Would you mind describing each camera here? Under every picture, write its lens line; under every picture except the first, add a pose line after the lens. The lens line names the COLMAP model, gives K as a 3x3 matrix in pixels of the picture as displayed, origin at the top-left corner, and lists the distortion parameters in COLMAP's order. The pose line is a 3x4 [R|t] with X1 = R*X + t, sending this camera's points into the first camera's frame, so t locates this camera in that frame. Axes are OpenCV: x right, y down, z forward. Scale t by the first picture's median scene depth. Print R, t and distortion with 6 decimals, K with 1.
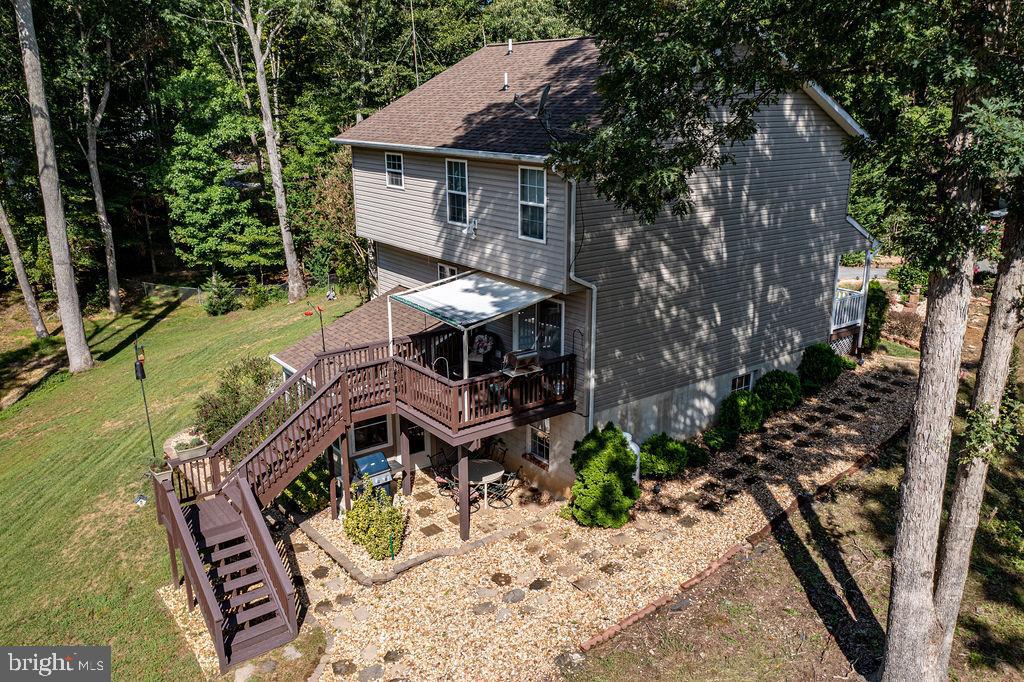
lens RADIAL K [[823.2, 0, 515.7], [0, 823.2, 344.4], [0, 0, 1]] dist [0.002207, 0.011805]
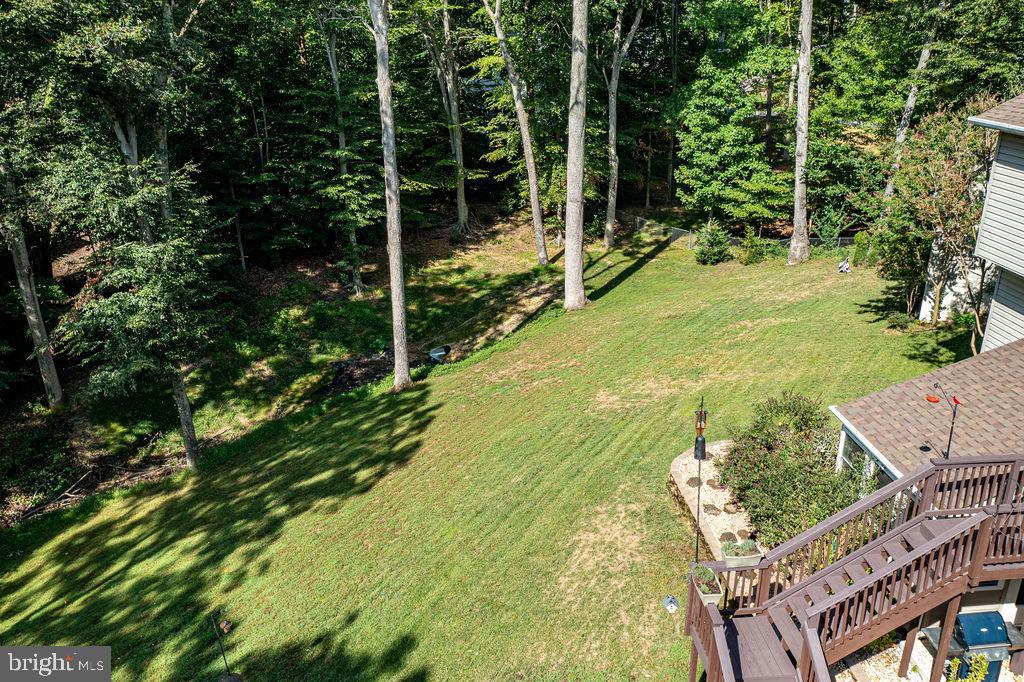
lens RADIAL K [[823.2, 0, 515.7], [0, 823.2, 344.4], [0, 0, 1]] dist [0.002207, 0.011805]
pose [[0.852263, 0.191798, -0.486684, -0.077379], [-0.143580, 0.980397, 0.134934, -0.043615], [0.503023, -0.045121, 0.863094, 0.081054]]
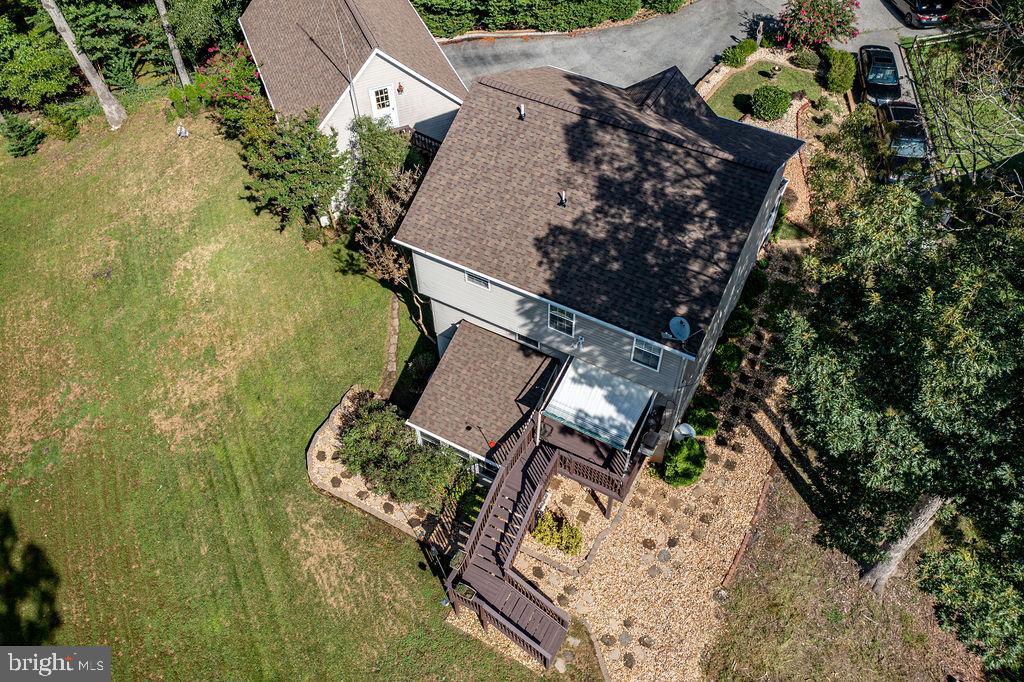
lens RADIAL K [[823.2, 0, 515.7], [0, 823.2, 344.4], [0, 0, 1]] dist [0.002207, 0.011805]
pose [[0.911408, -0.330186, 0.245587, -0.154208], [0.131244, 0.798876, 0.587003, -0.303501], [-0.390014, -0.502767, 0.771437, -0.001271]]
